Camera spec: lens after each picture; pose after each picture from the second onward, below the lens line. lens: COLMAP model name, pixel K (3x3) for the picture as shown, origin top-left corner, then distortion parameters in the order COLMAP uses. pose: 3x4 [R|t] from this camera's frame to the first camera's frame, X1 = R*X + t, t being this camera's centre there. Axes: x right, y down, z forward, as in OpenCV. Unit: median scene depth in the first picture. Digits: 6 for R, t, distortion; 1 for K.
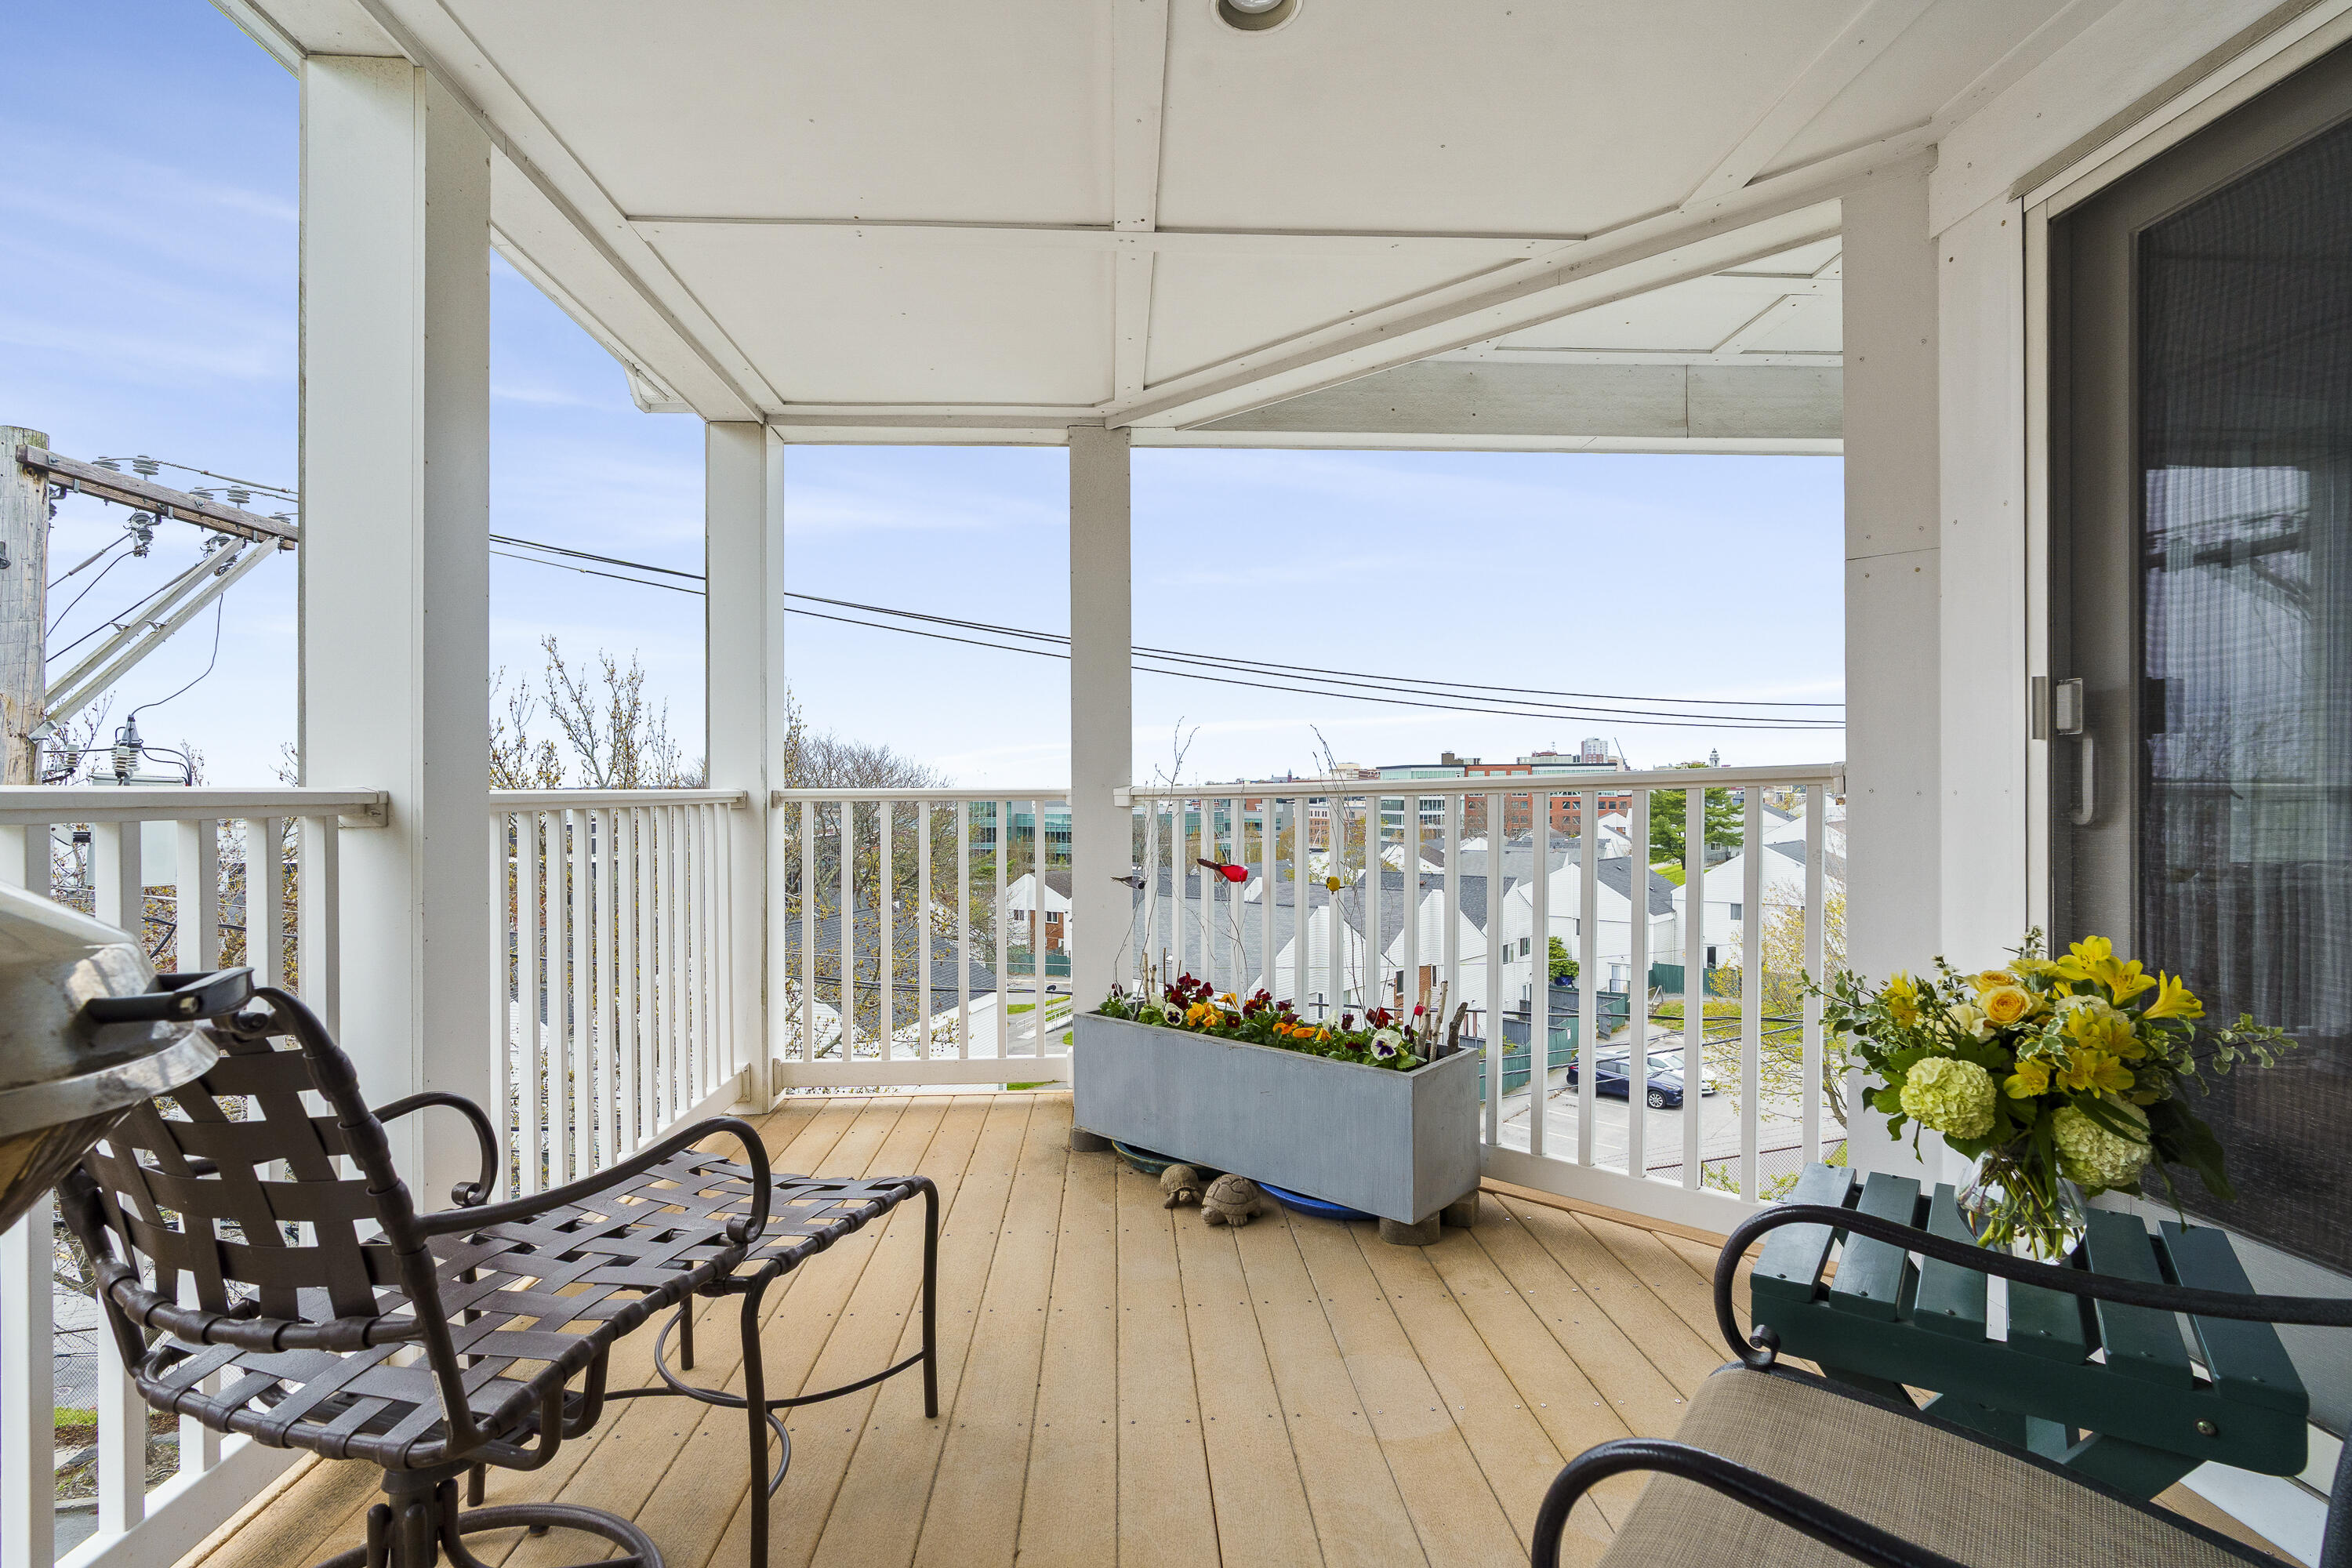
lens RADIAL K [[1109.2, 0, 1167.7], [0, 1109.2, 793.6], [0, 0, 1]] dist [0.000678, 0.000414]
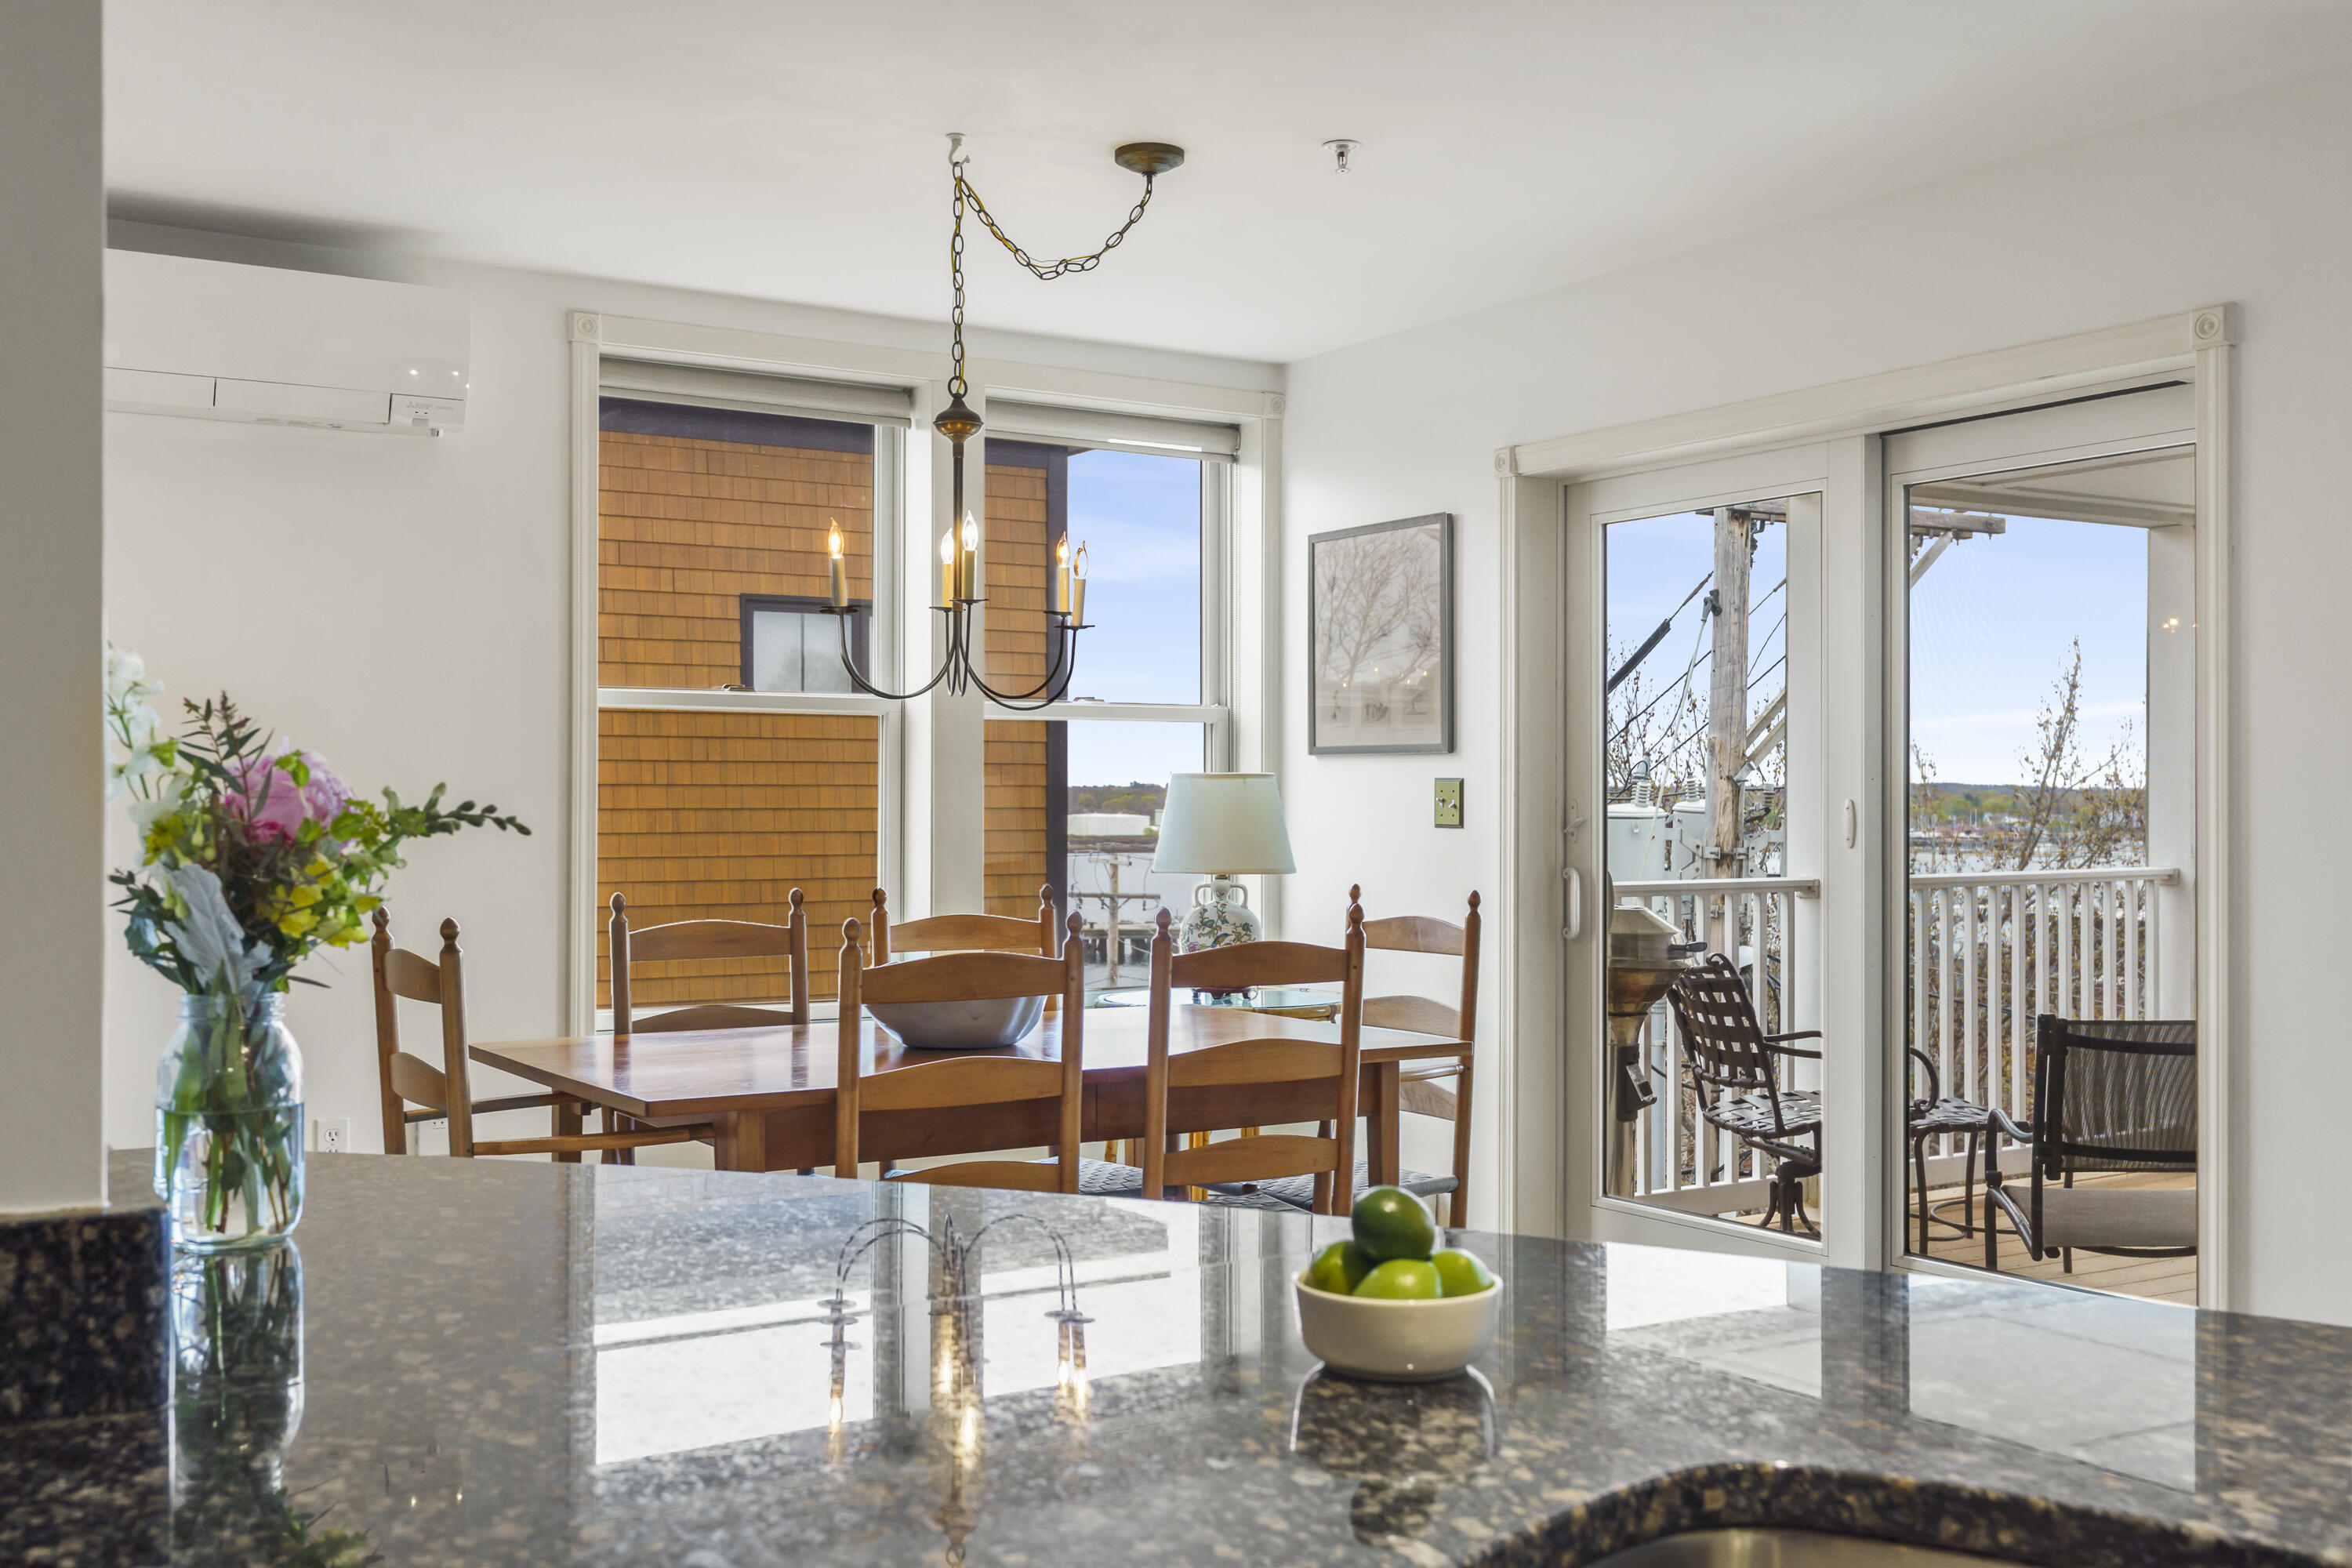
lens RADIAL K [[2304.4, 0, 1171.4], [0, 2304.4, 804.5], [0, 0, 1]] dist [0.011757, 0.001055]
pose [[0.491992, 0.006754, -0.870573, 0.543408], [-0.003813, 0.999977, 0.005603, -0.037569], [0.870591, 0.000562, 0.492007, -0.472827]]
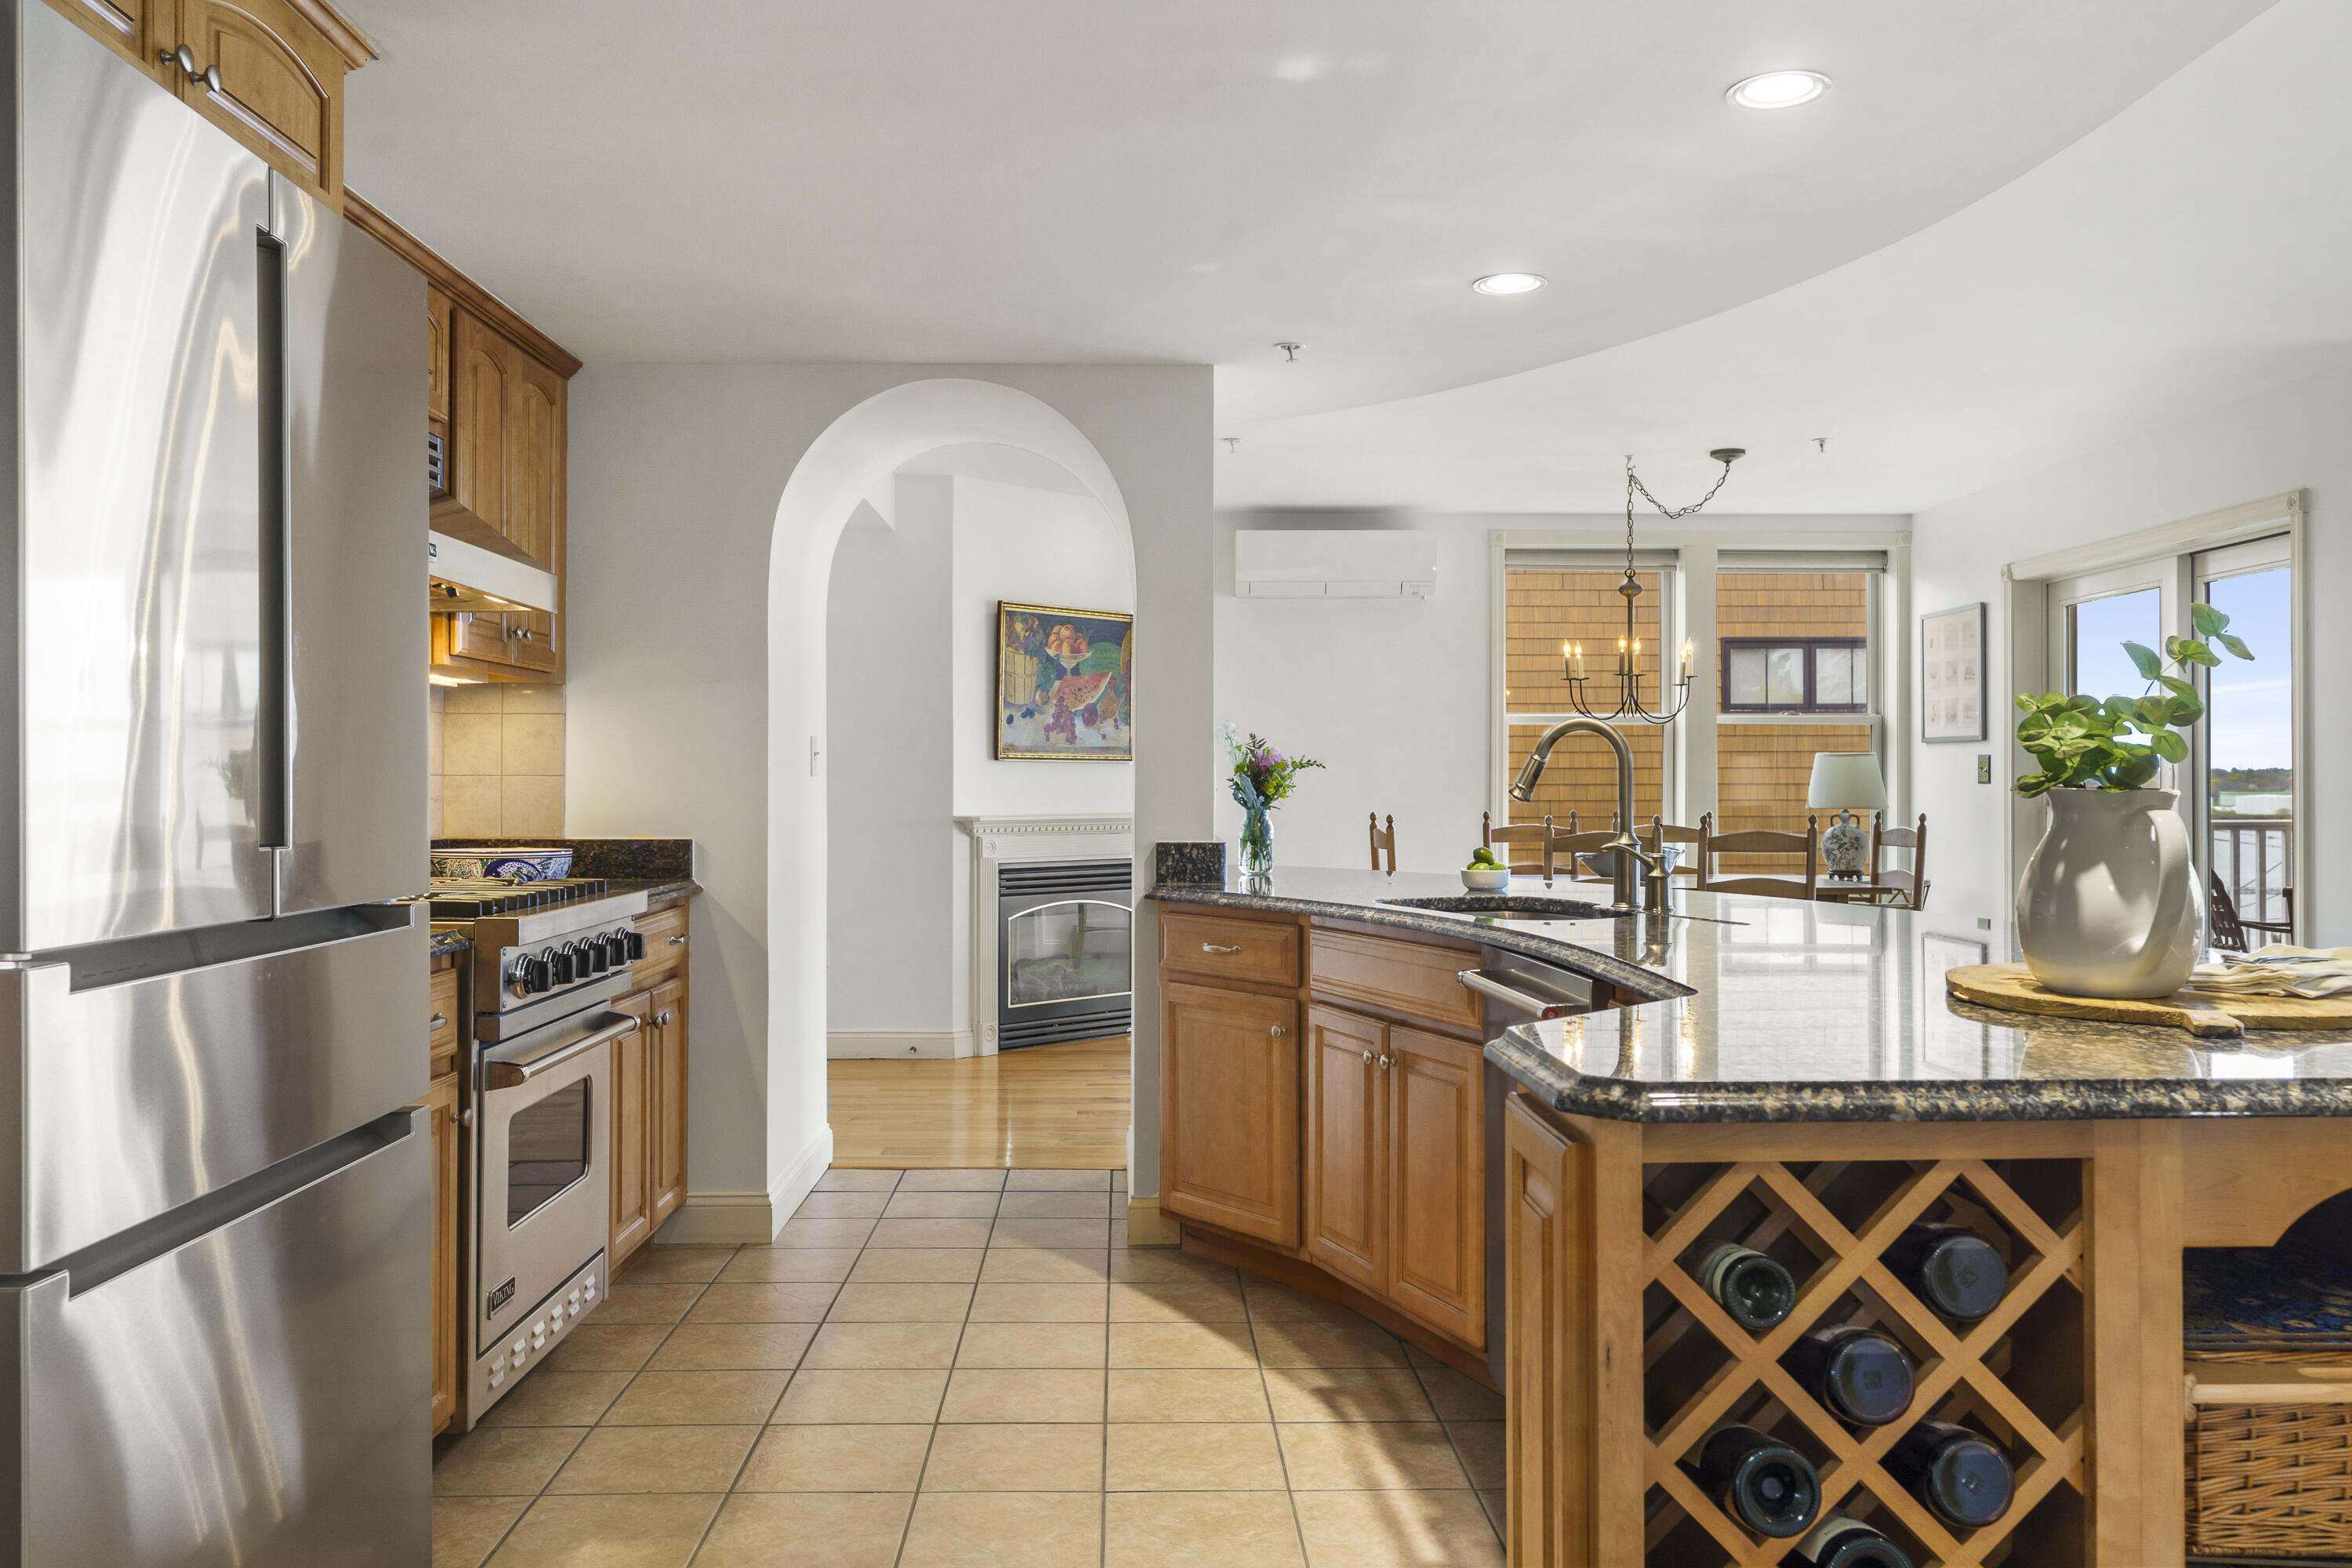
lens RADIAL K [[1787.0, 0, 1168.8], [0, 1787.0, 787.0], [0, 0, 1]] dist [0.004116, -0.000222]
pose [[-0.025297, 0.005815, -0.999663, 0.974771], [0.001123, 0.999983, 0.005788, -0.030190], [0.999679, -0.000976, -0.025303, -0.458011]]
